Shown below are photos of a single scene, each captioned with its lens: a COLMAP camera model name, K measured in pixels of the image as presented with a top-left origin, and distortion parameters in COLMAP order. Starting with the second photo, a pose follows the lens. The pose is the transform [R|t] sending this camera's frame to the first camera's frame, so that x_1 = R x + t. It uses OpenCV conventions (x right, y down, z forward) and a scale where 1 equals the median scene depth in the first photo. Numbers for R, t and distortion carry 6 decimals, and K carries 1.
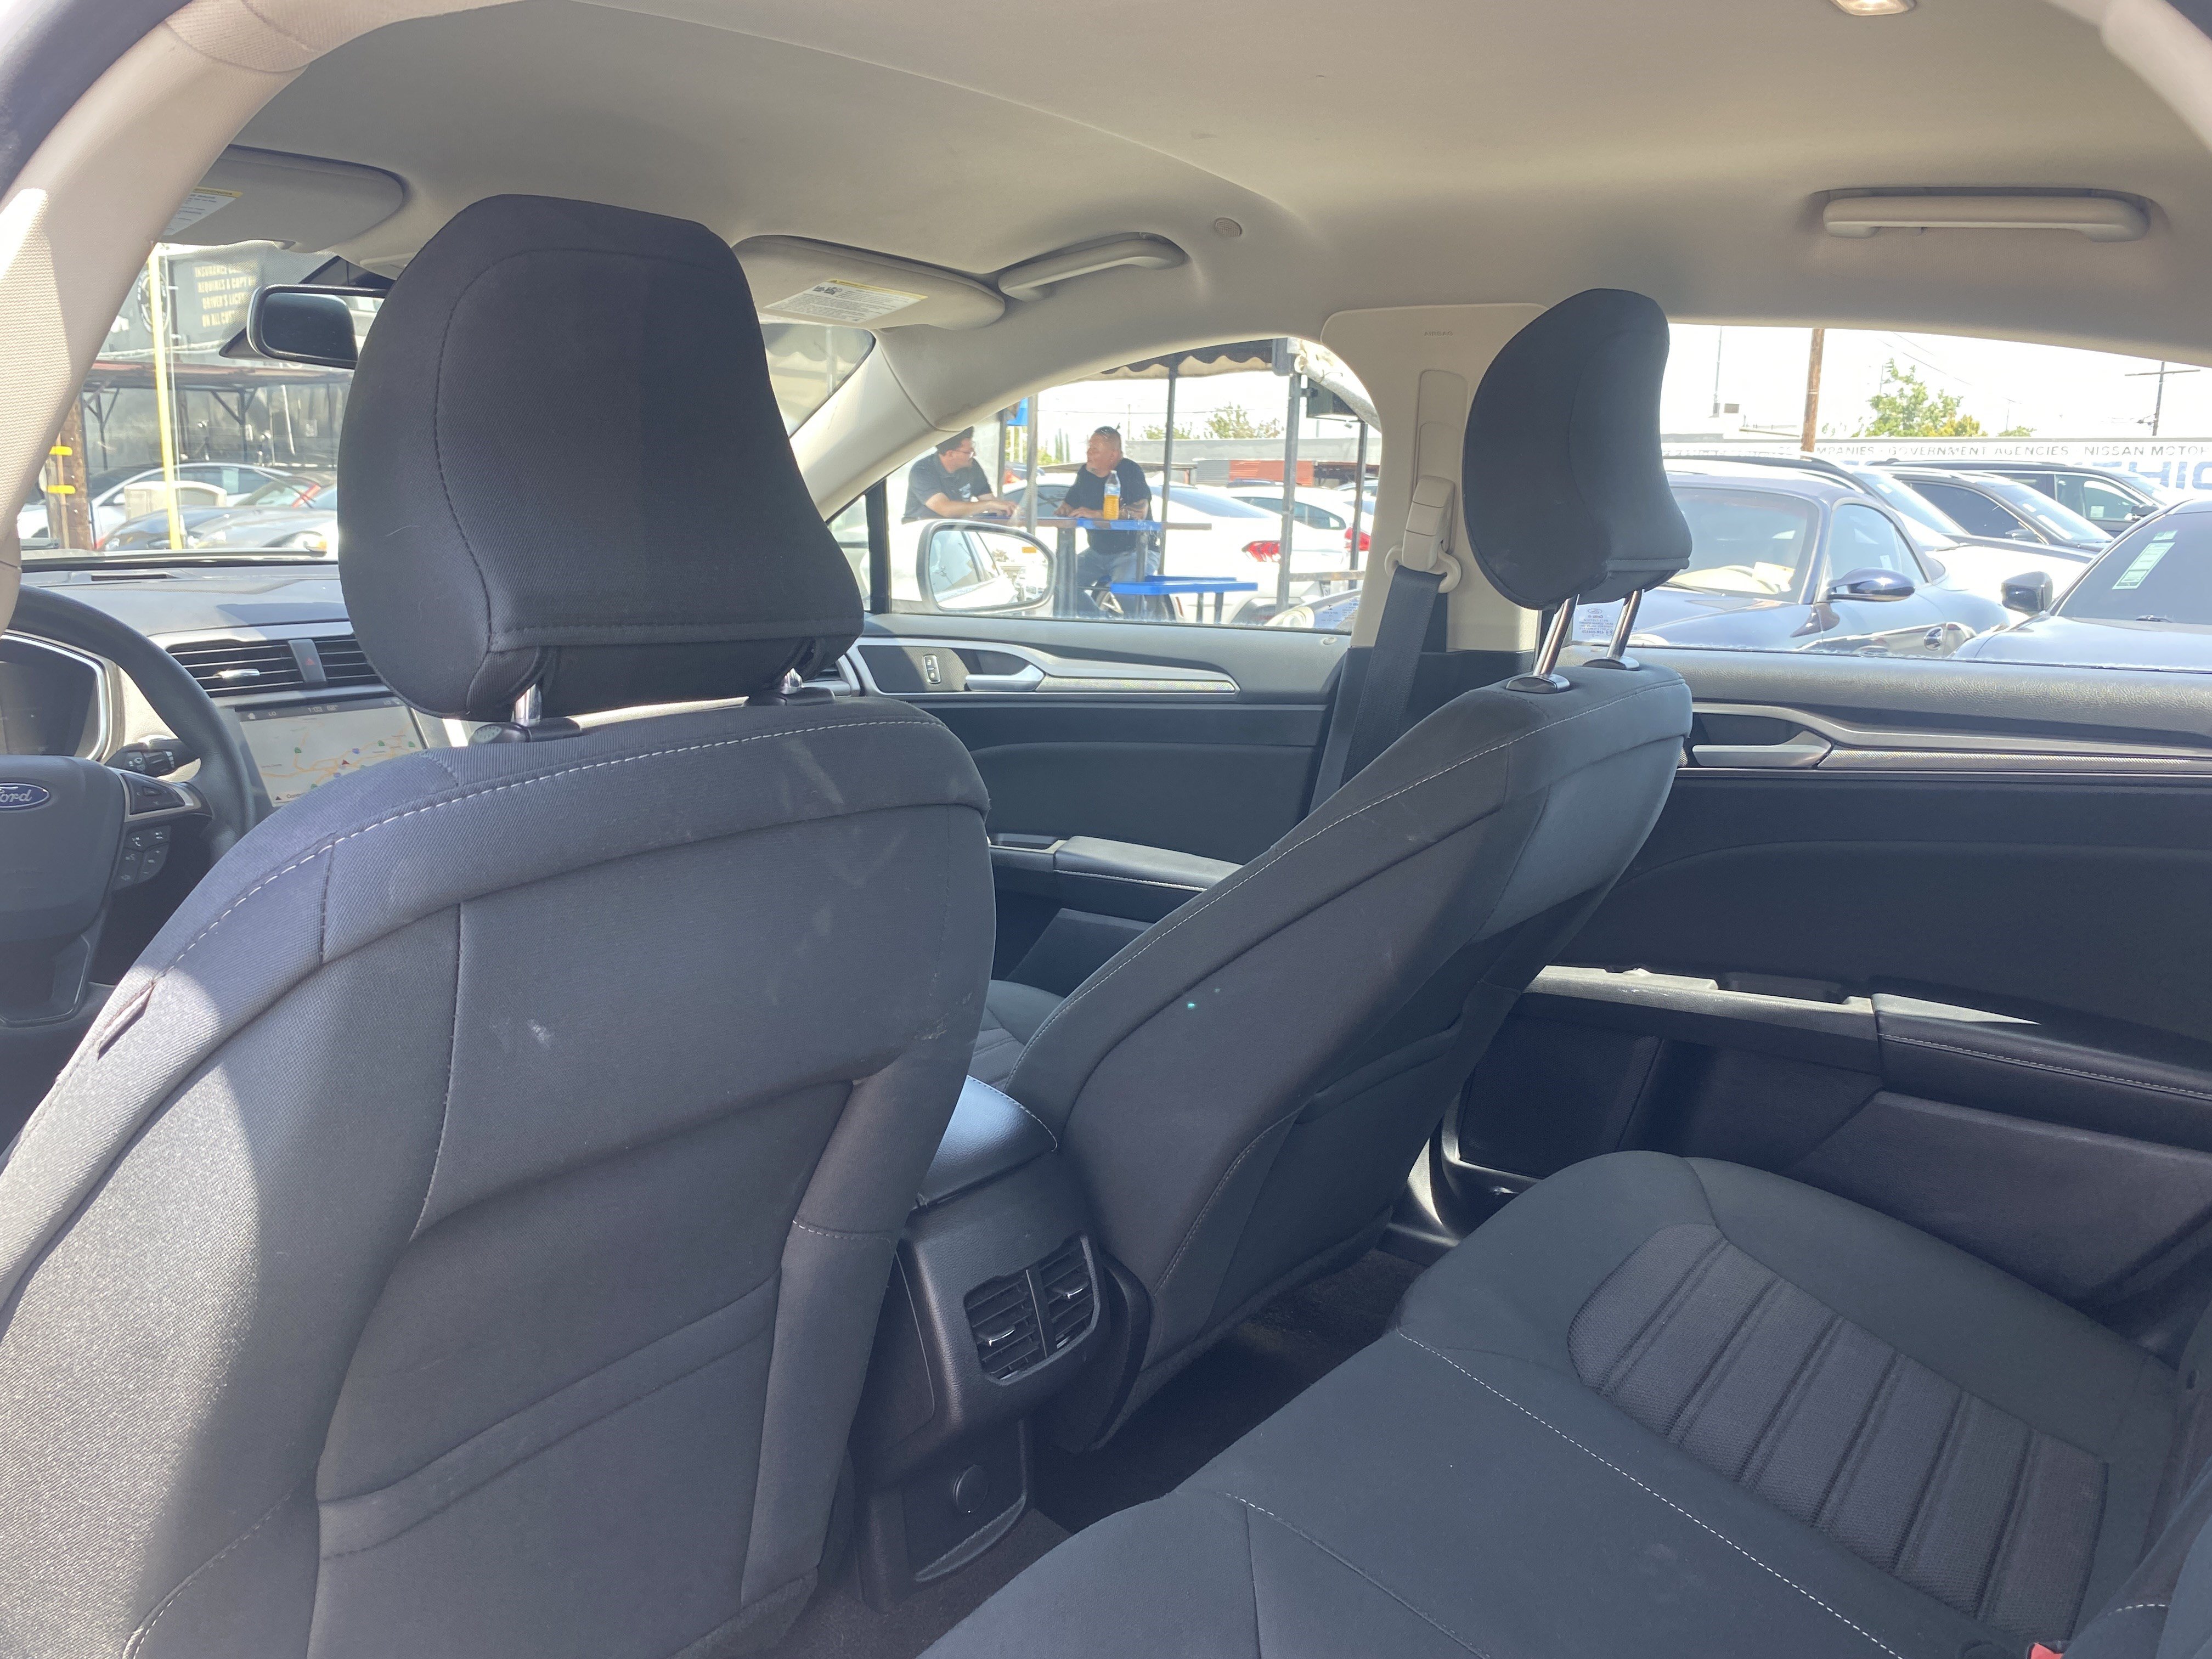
lens RADIAL K [[1689.7, 0, 1125.2], [0, 1689.7, 811.9], [0, 0, 1]] dist [0.021924, -0.030462]
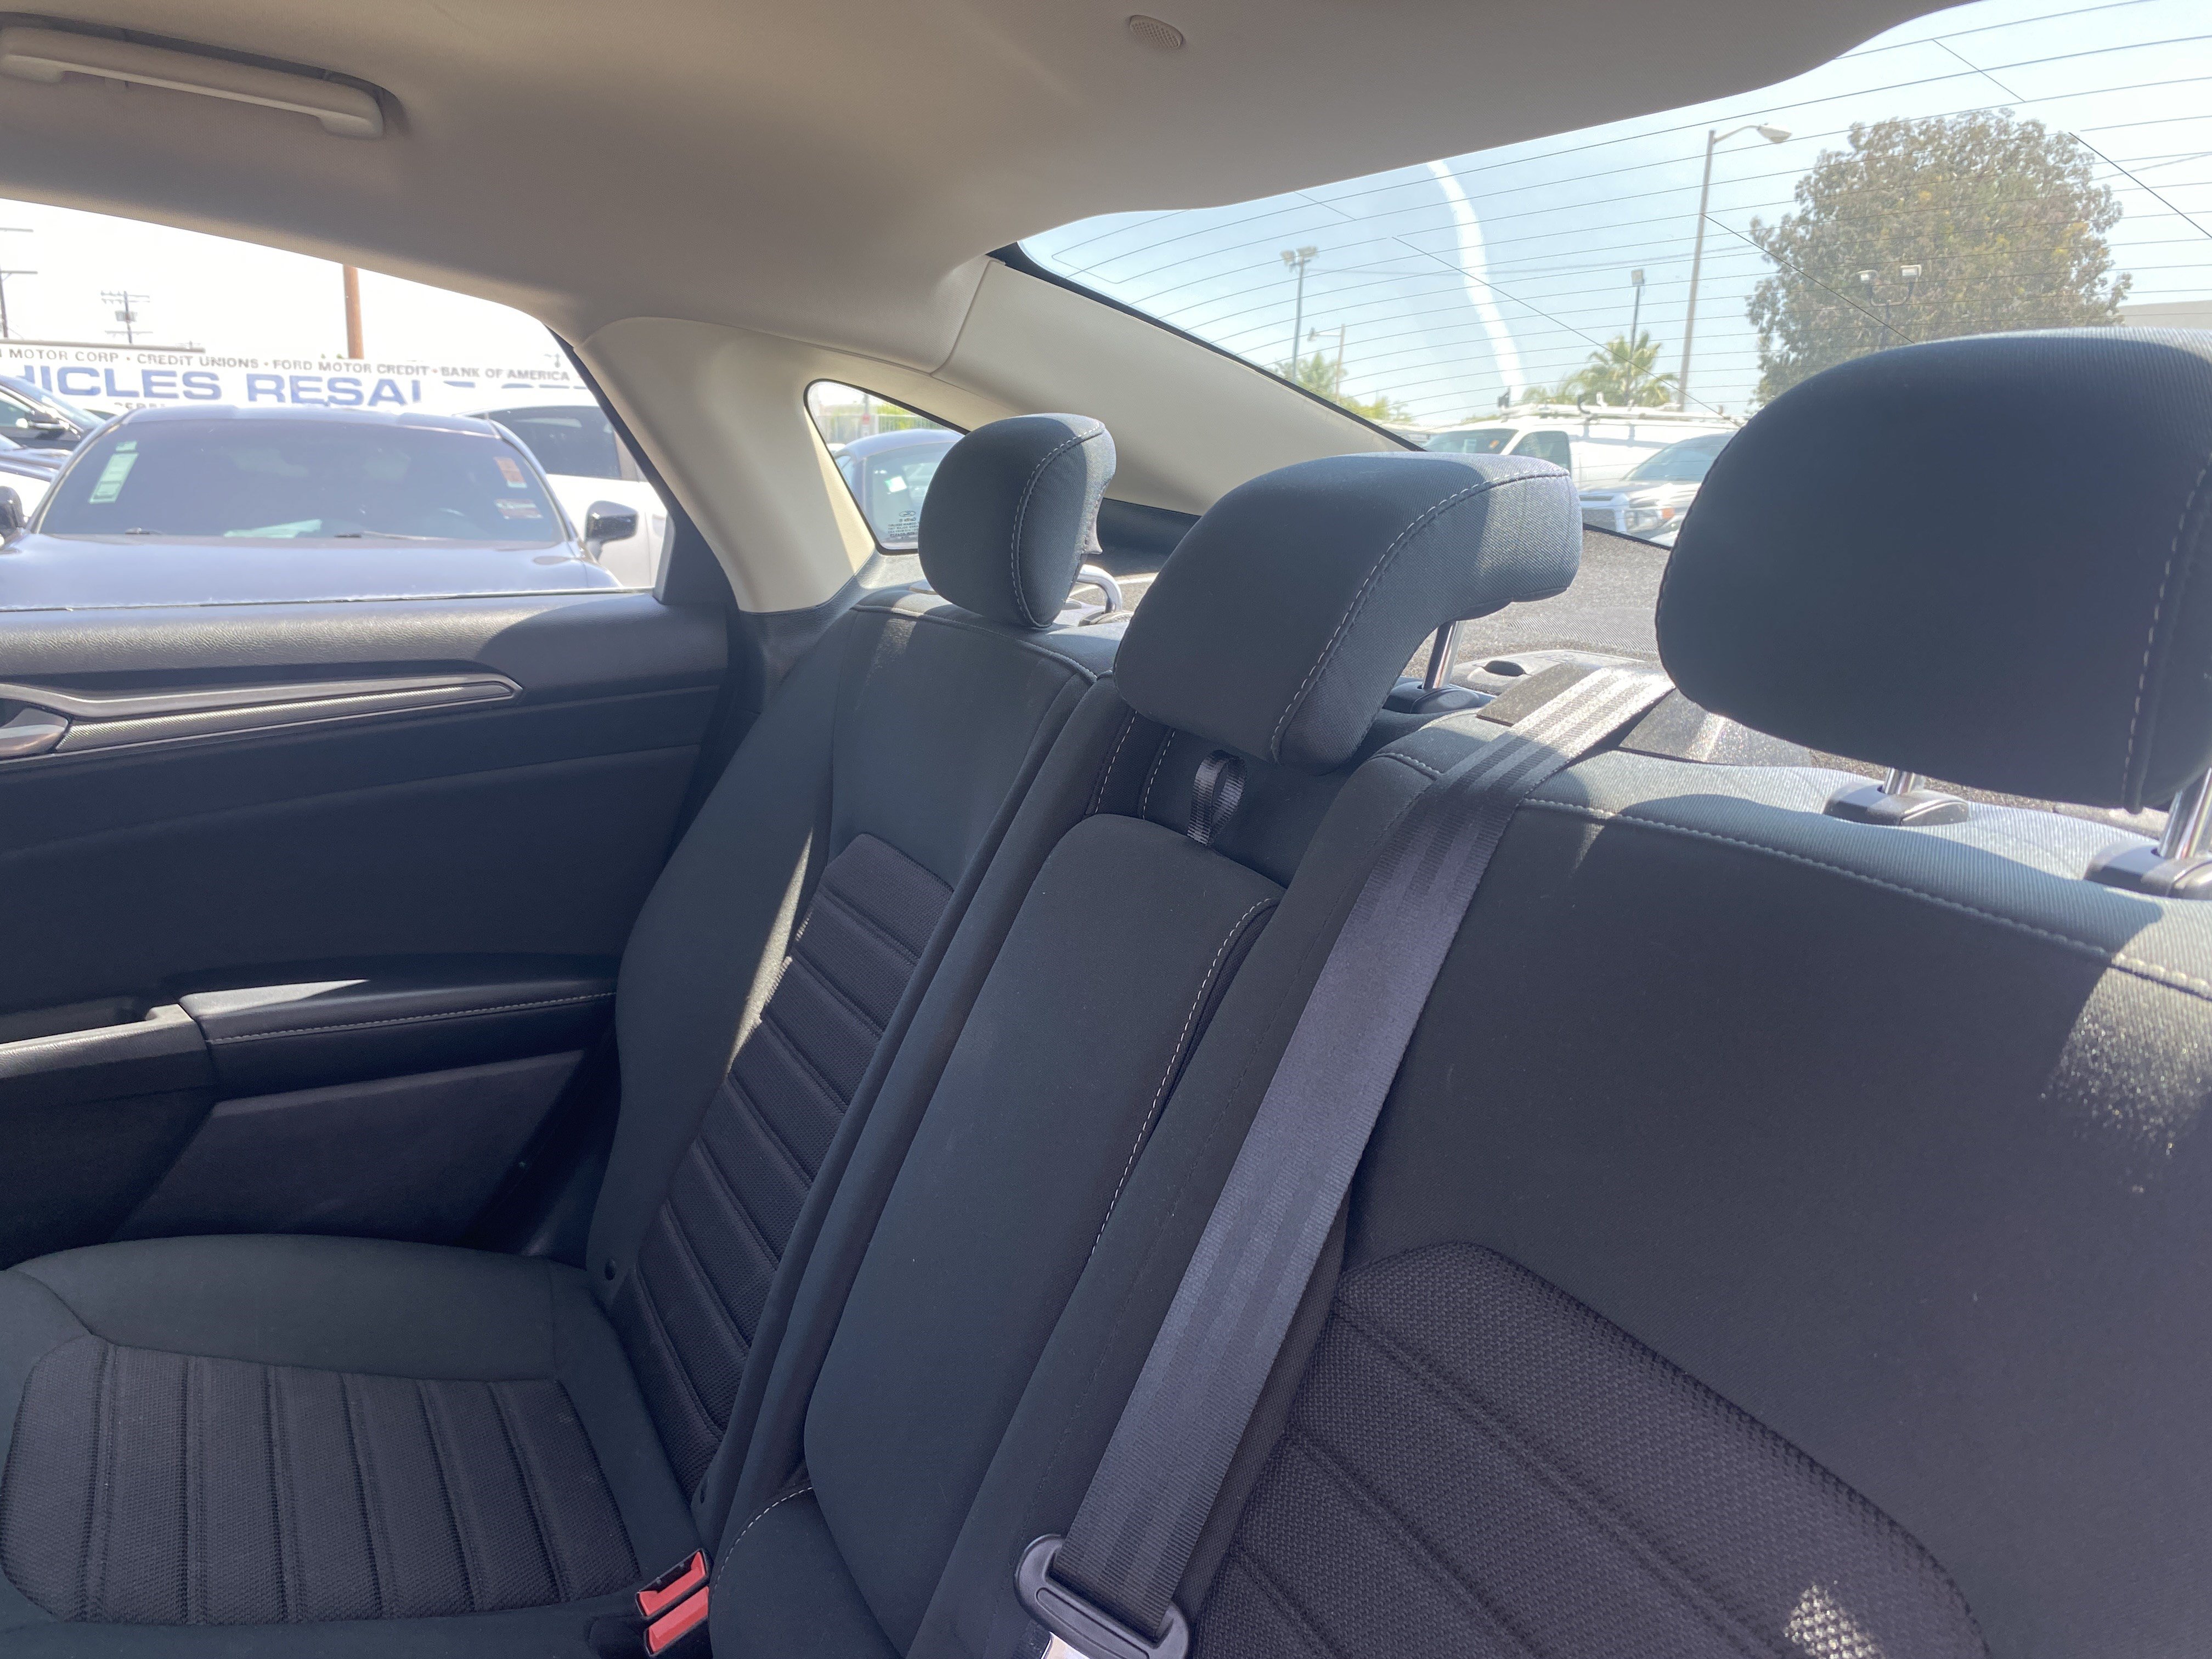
lens RADIAL K [[1689.7, 0, 1097.4], [0, 1689.7, 845.7], [0, 0, 1]] dist [0.021924, -0.030462]
pose [[0.466586, -0.206645, 0.859997, -0.070159], [0.144105, 0.977093, 0.156598, -0.037729], [-0.872658, 0.050863, 0.485677, 0.173334]]
